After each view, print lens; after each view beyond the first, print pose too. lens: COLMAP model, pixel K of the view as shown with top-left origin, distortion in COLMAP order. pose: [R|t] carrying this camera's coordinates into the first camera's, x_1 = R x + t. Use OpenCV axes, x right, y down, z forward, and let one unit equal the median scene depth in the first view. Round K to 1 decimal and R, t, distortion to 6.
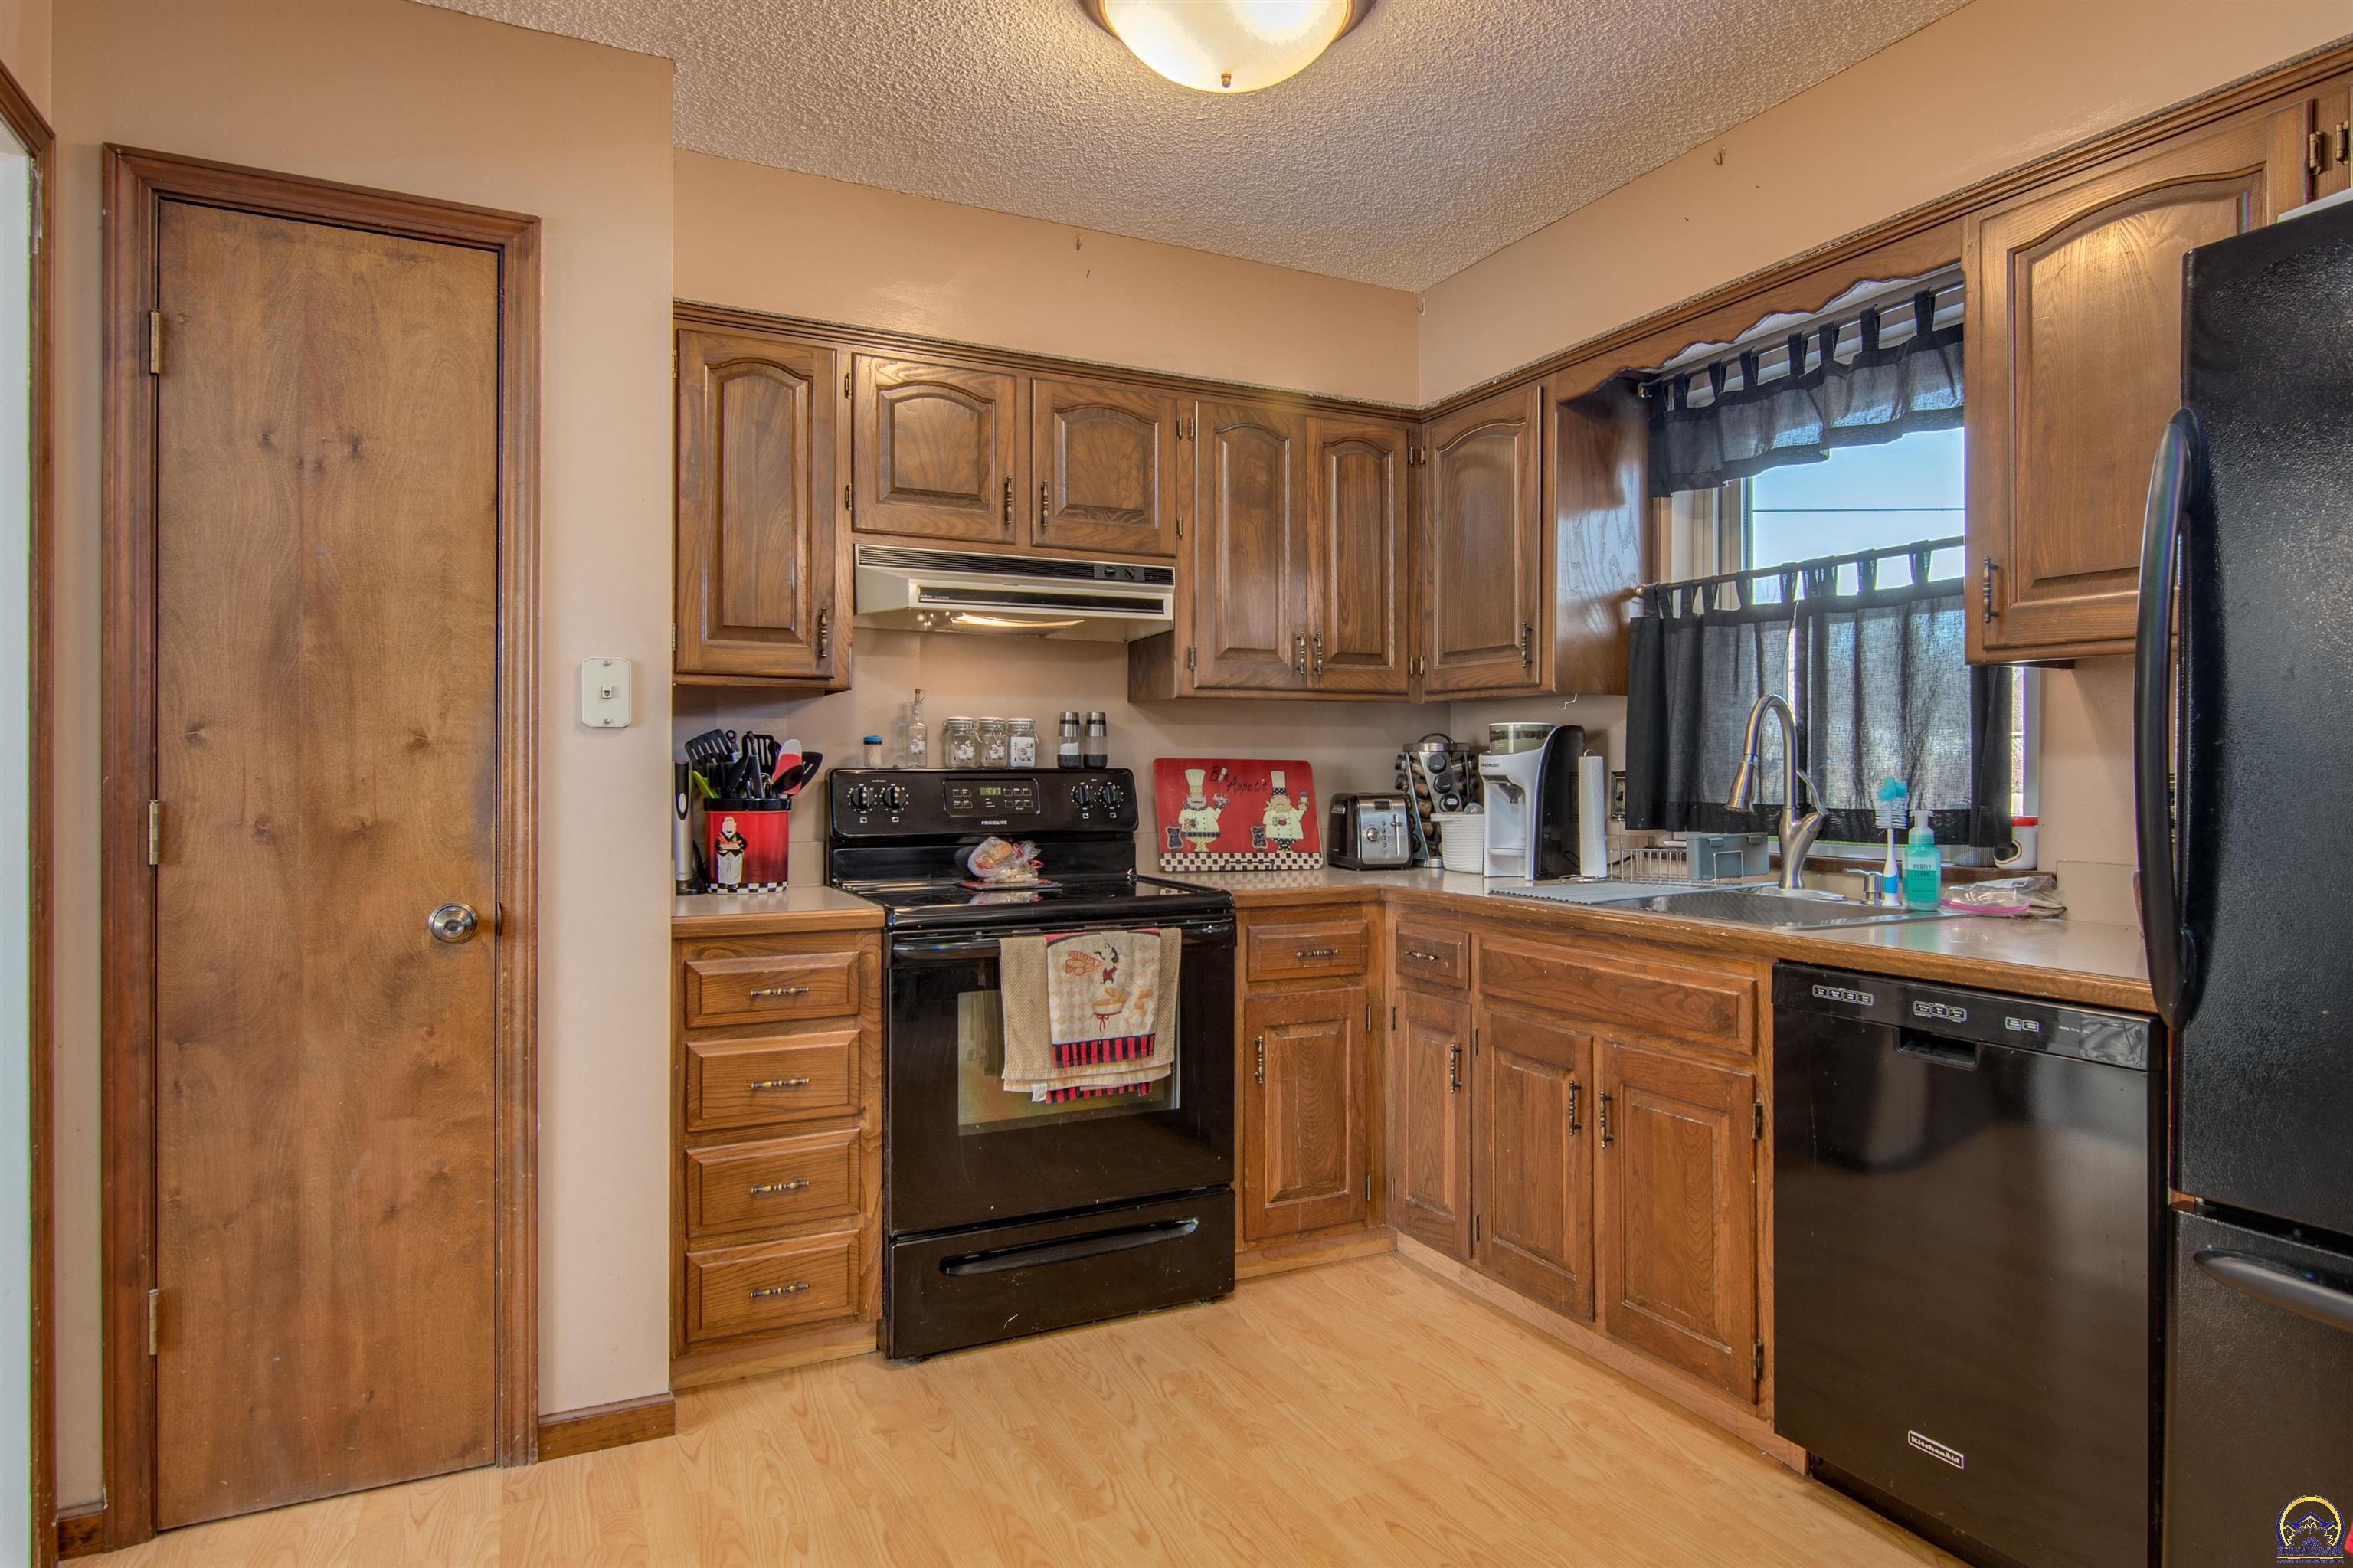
lens RADIAL K [[1291.1, 0, 1176.5], [0, 1291.1, 784.0], [0, 0, 1]] dist [-0.003540, -0.000854]
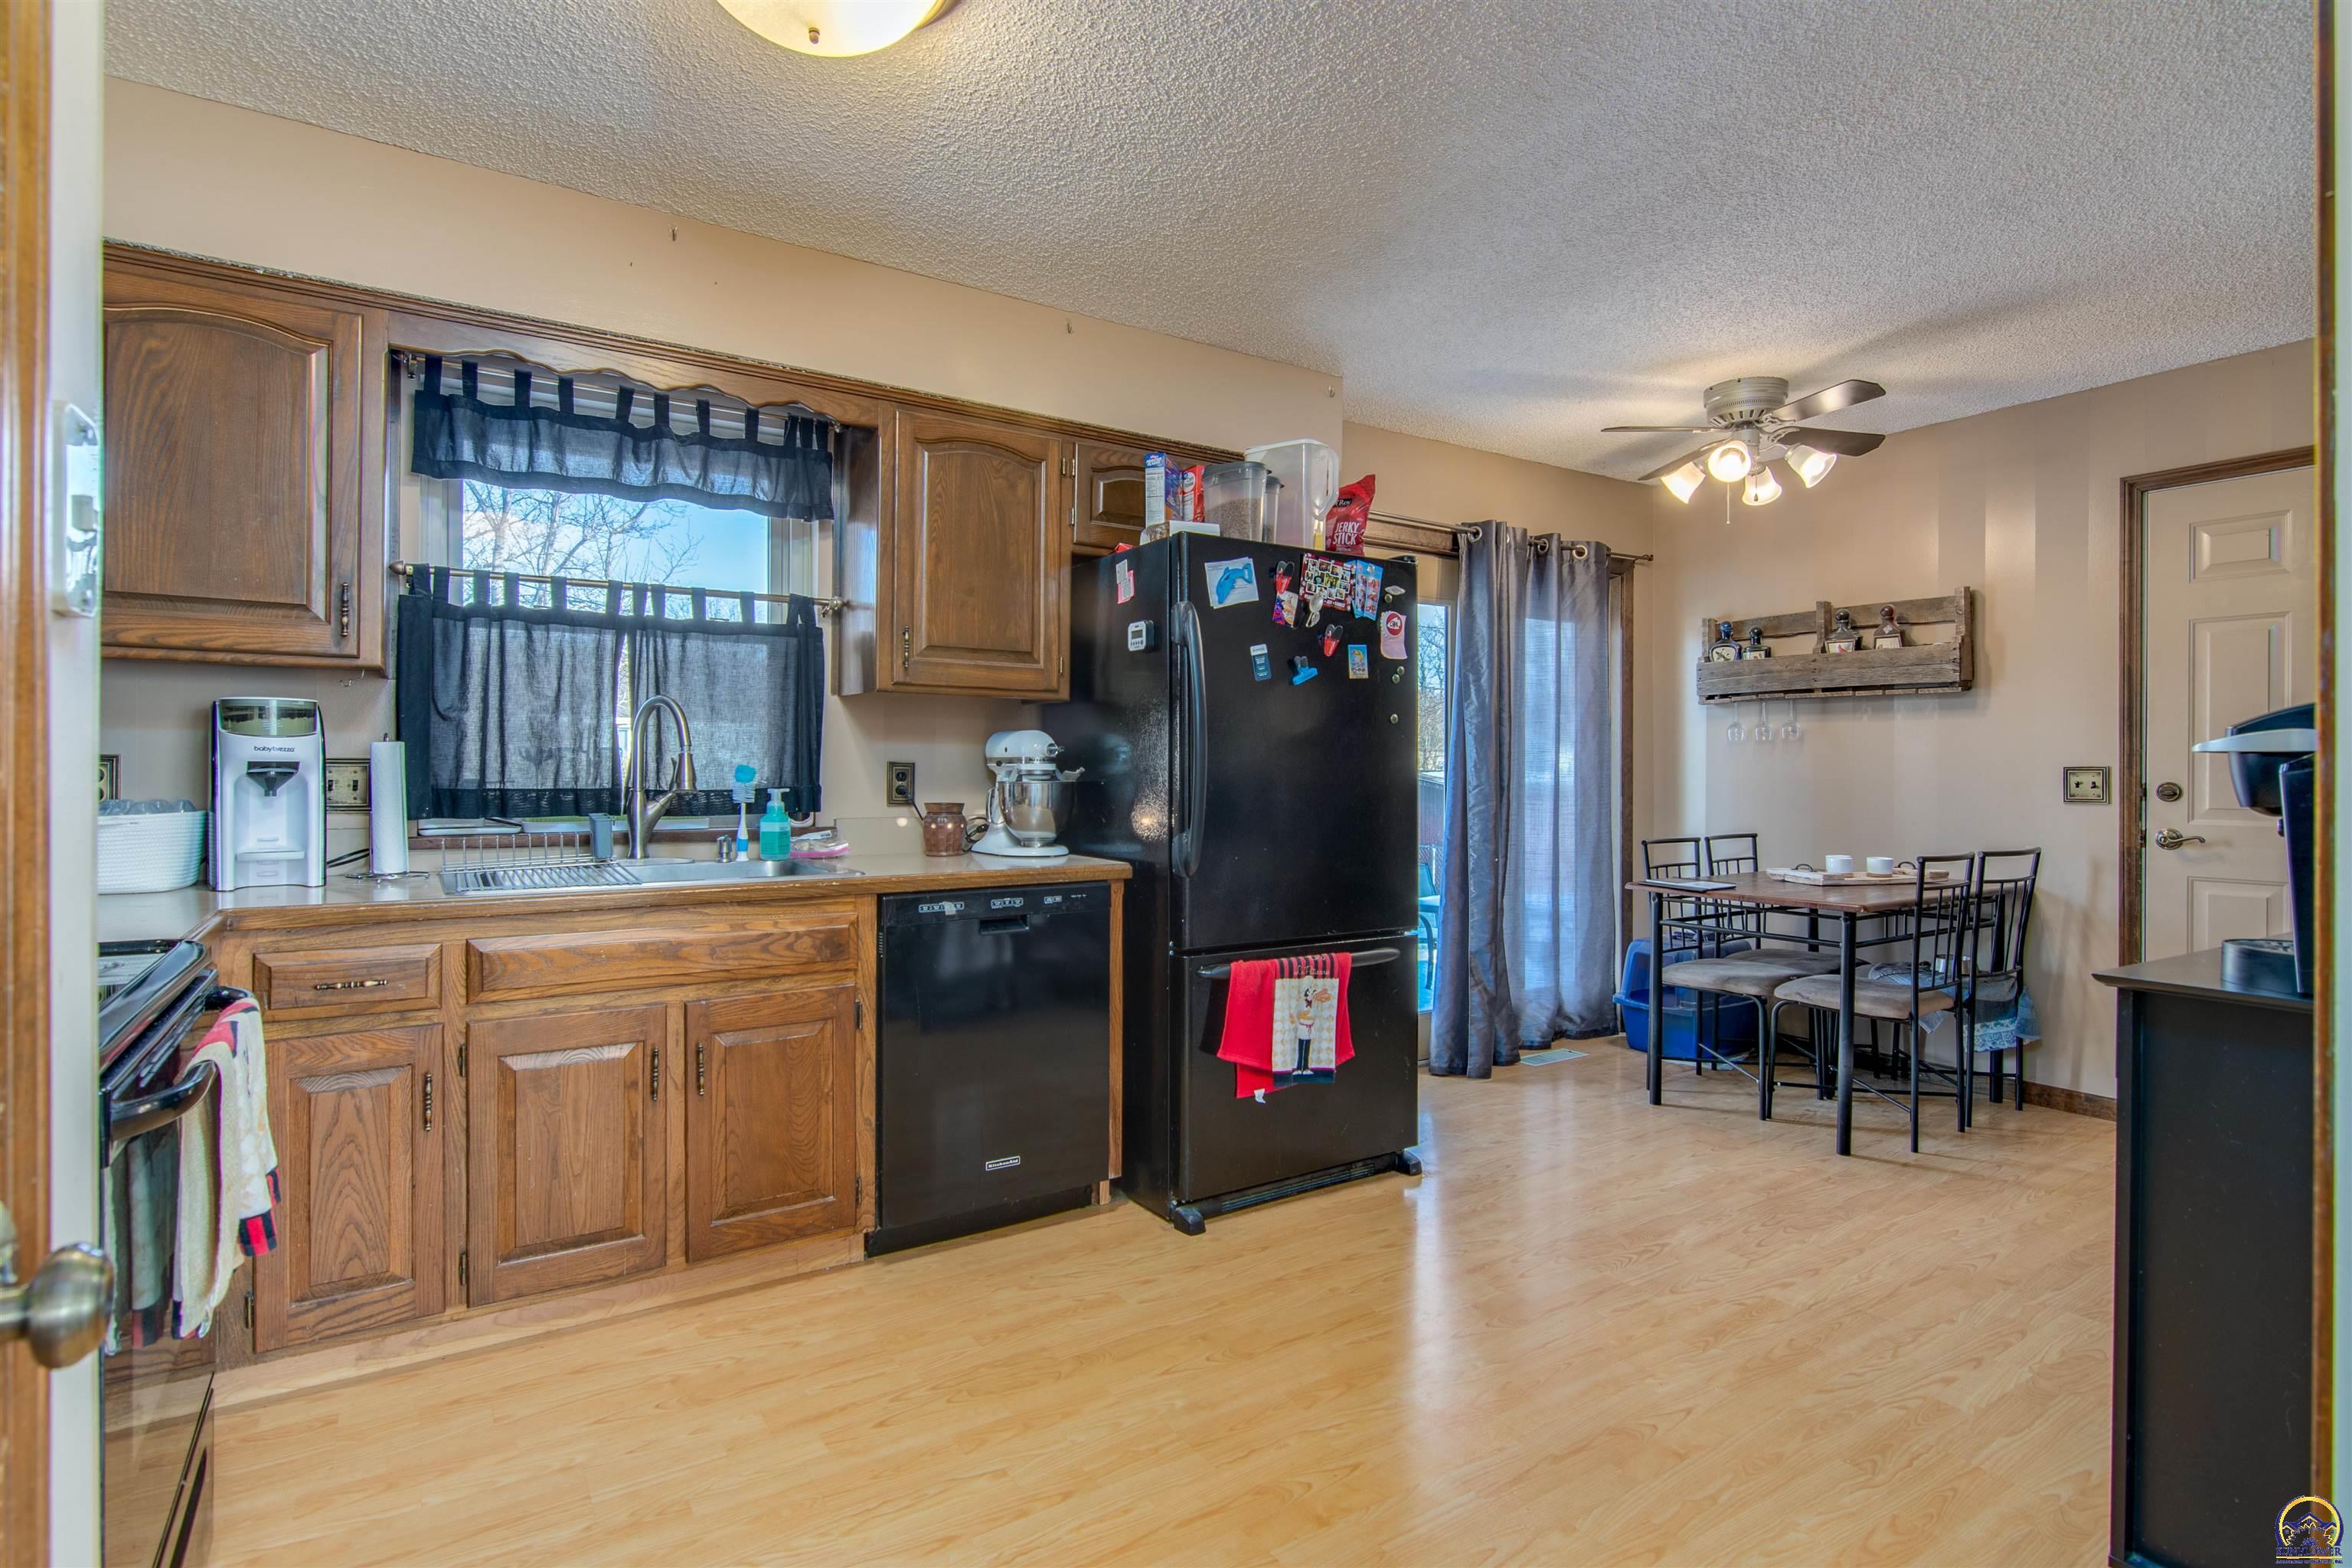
lens RADIAL K [[1163.5, 0, 1176.0], [0, 1163.5, 784.0], [0, 0, 1]] dist [-0.004594, -0.000455]
pose [[-0.082582, -0.013928, 0.996487, -0.734344], [0.004294, 0.999888, 0.014332, -0.000632], [-0.996575, 0.005462, -0.082513, 0.700676]]
